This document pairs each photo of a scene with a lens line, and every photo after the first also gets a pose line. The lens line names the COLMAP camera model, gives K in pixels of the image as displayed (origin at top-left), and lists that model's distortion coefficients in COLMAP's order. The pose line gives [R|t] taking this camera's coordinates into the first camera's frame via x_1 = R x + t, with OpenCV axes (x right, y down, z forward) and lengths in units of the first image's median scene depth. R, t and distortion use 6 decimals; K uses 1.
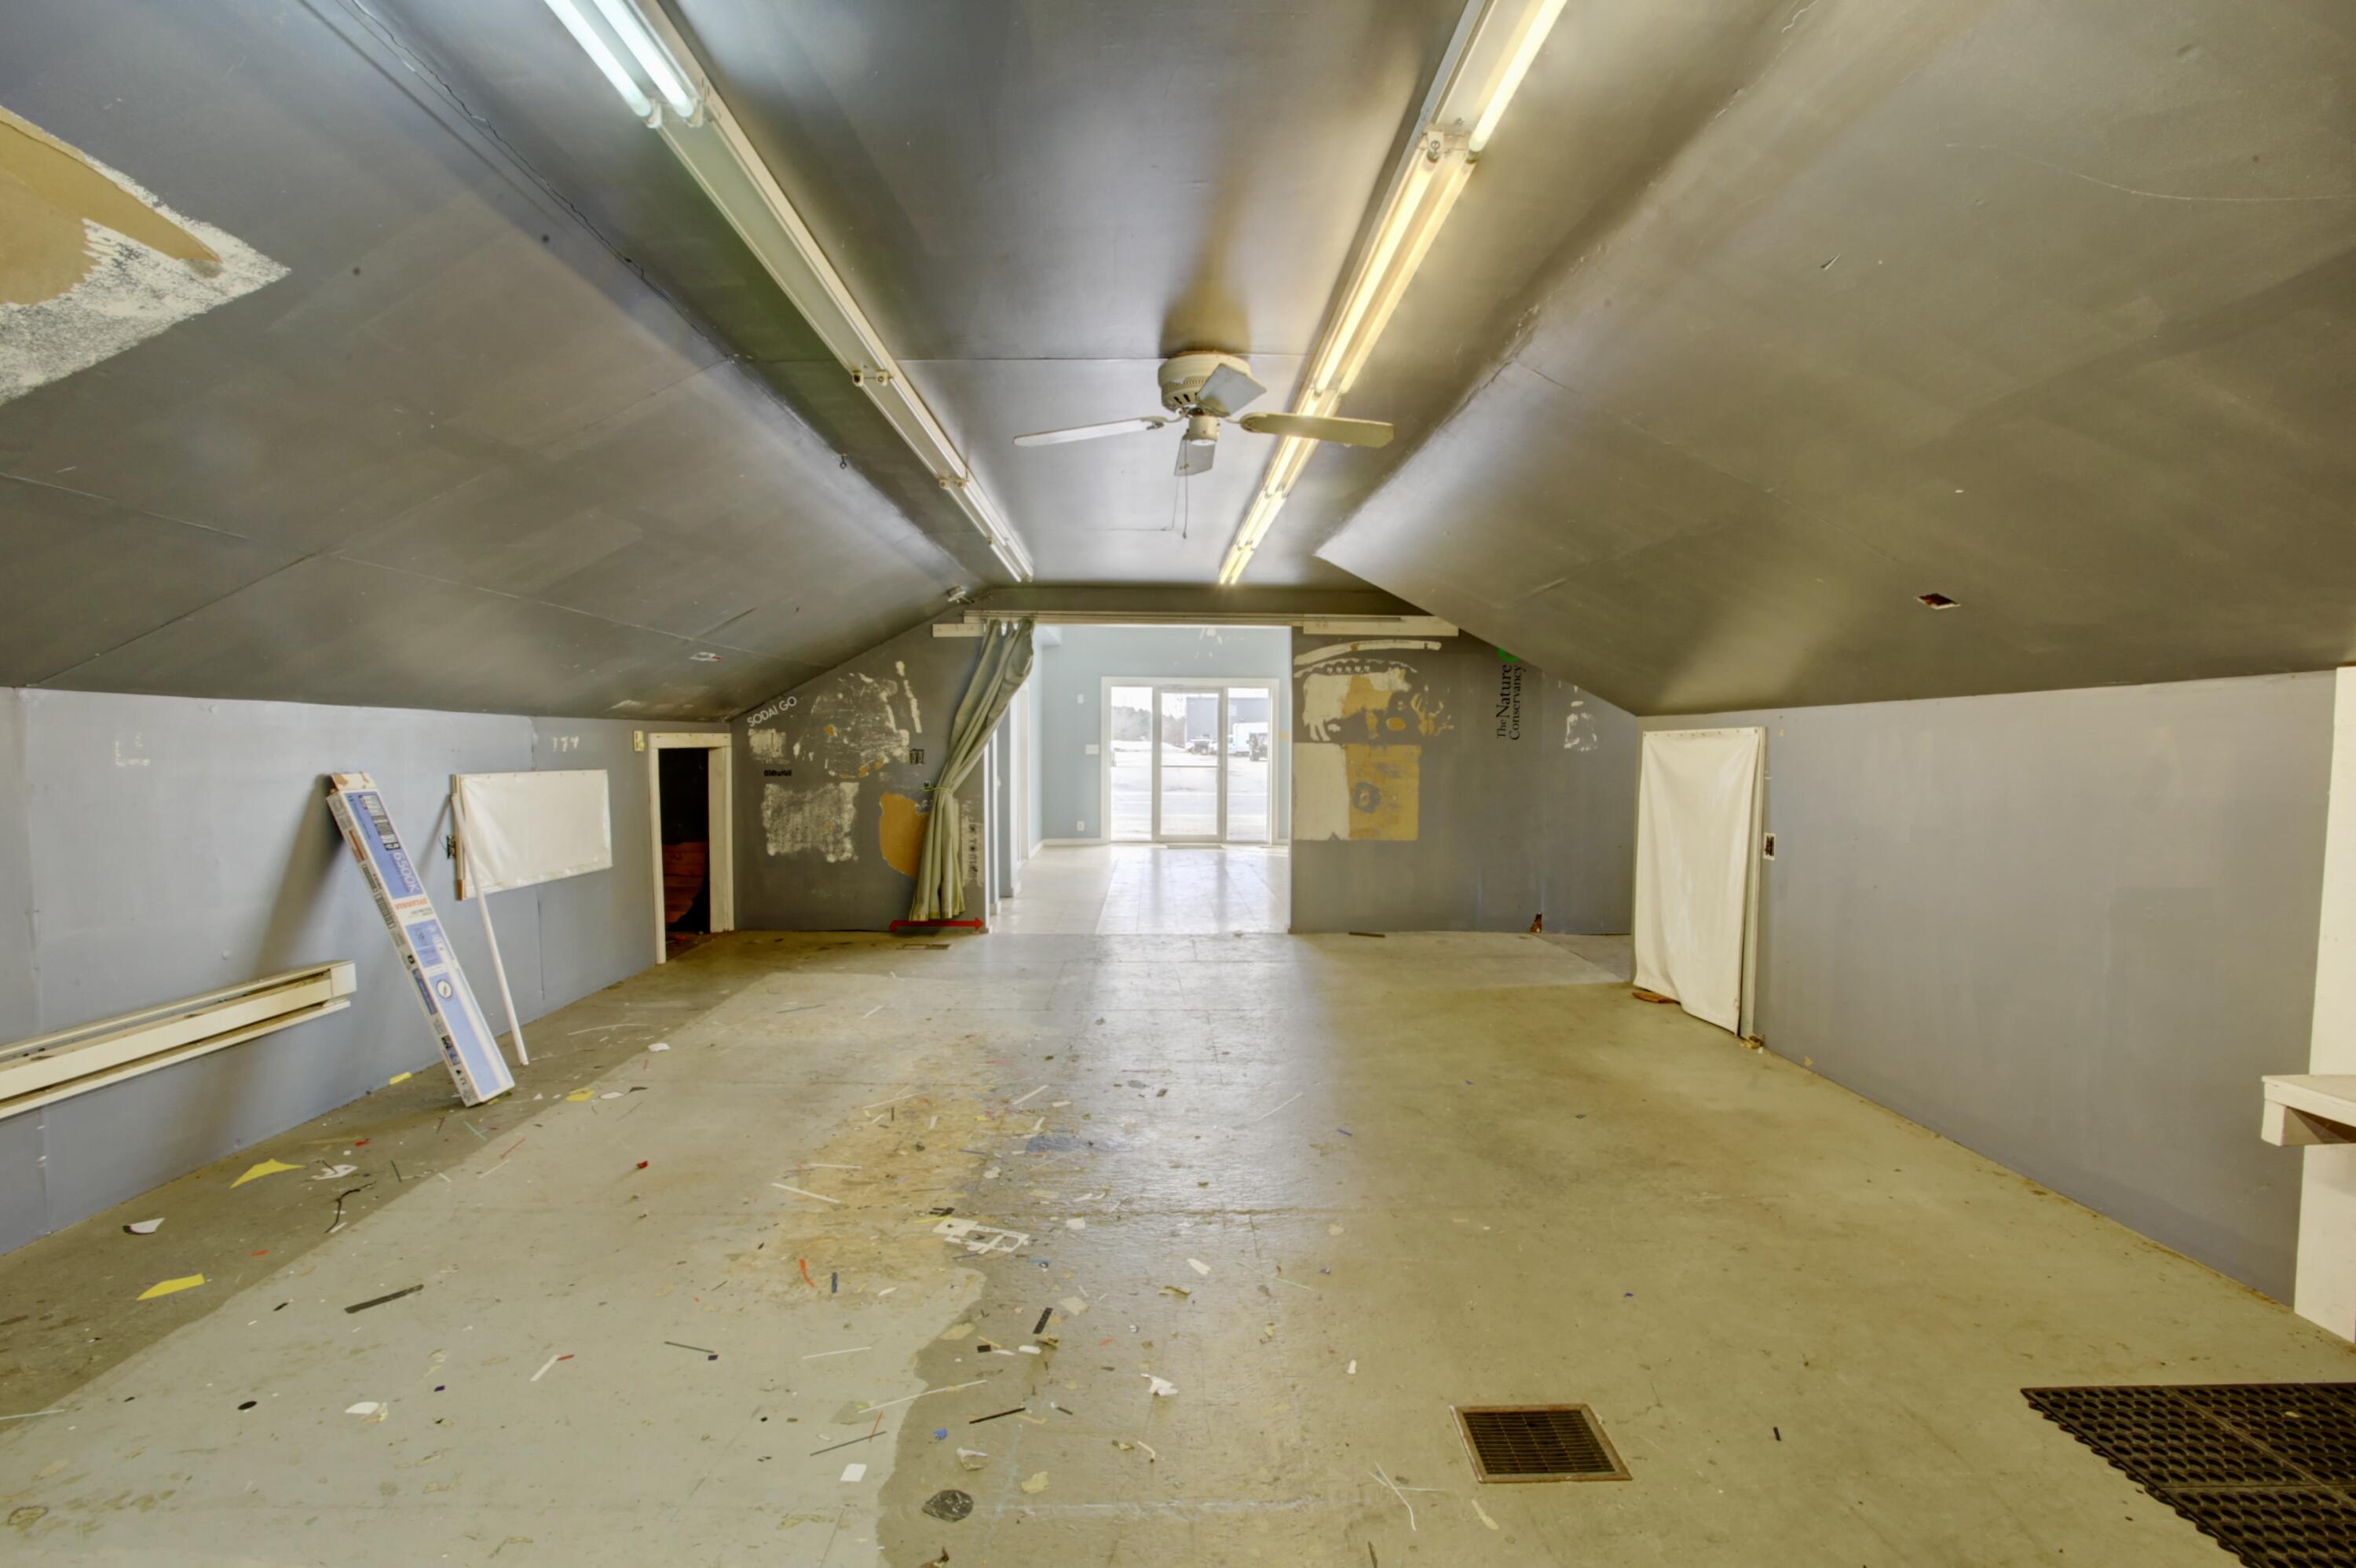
lens RADIAL K [[1076.4, 0, 1178.0], [0, 1076.4, 784.0], [0, 0, 1]] dist [-0.056690, 0.024466]
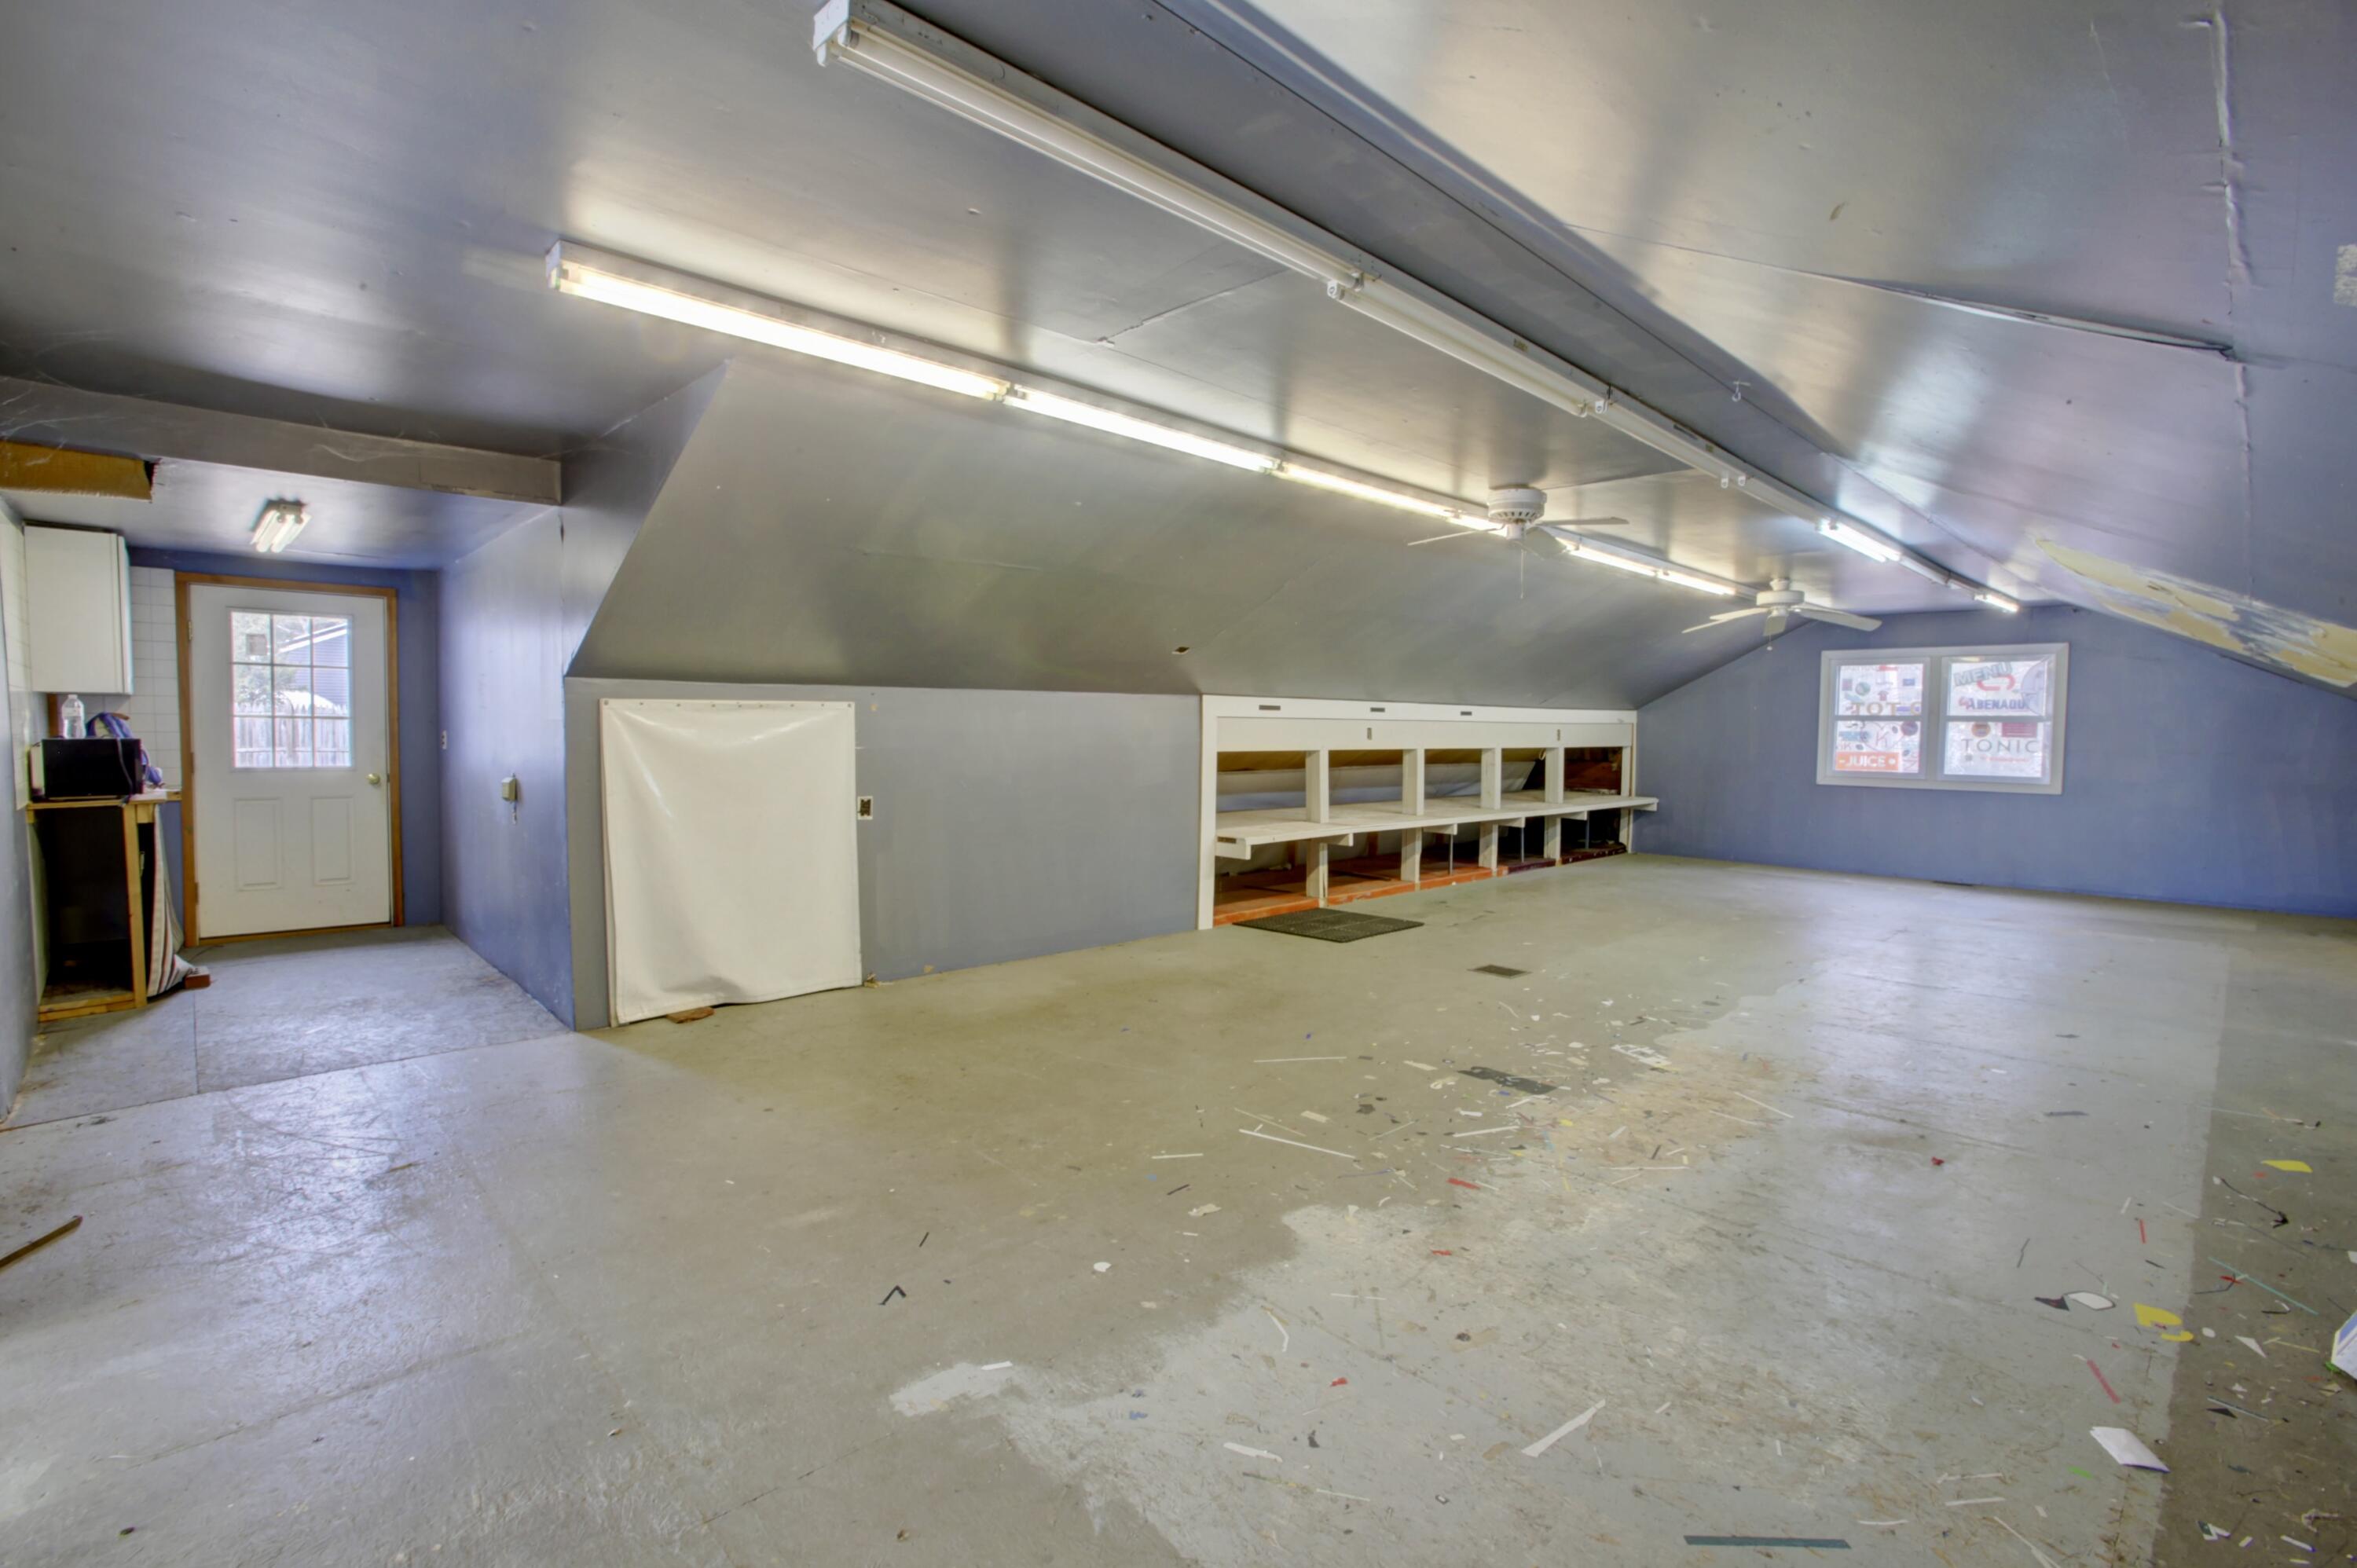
lens RADIAL K [[1076.9, 0, 1178.5], [0, 1076.9, 784.0], [0, 0, 1]] dist [-0.056690, 0.024466]
pose [[-0.667685, -0.052692, 0.742577, -0.633865], [0.008848, 0.996860, 0.078691, -0.066136], [-0.744392, 0.059111, -0.665122, 1.845895]]
